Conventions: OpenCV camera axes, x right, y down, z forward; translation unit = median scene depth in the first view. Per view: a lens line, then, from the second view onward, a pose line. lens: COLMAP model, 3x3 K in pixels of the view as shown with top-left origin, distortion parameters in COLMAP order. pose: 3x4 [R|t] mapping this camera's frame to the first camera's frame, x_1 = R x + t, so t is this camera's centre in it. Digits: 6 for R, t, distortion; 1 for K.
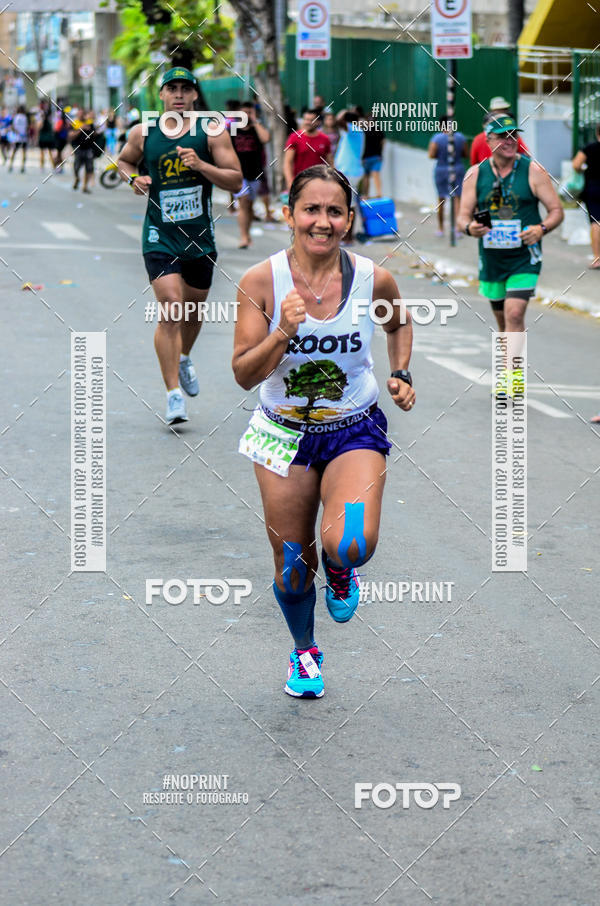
lens RADIAL K [[2957.9, 0, 300.0], [0, 2957.9, 453.0], [0, 0, 1]] dist [-0.256448, 0.774331]
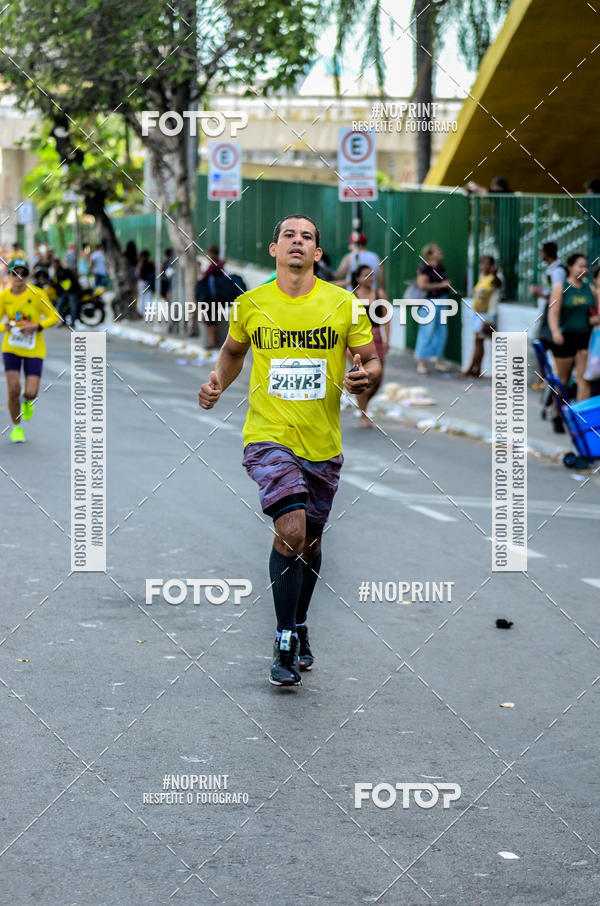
lens RADIAL K [[3852.7, 0, 300.0], [0, 3852.7, 453.0], [0, 0, 1]] dist [0.037168, 1.566647]
pose [[0.999545, 0.003605, 0.029949, -0.010023], [-0.001778, 0.998149, -0.060784, 0.040293], [-0.030112, 0.060703, 0.997702, -0.373695]]
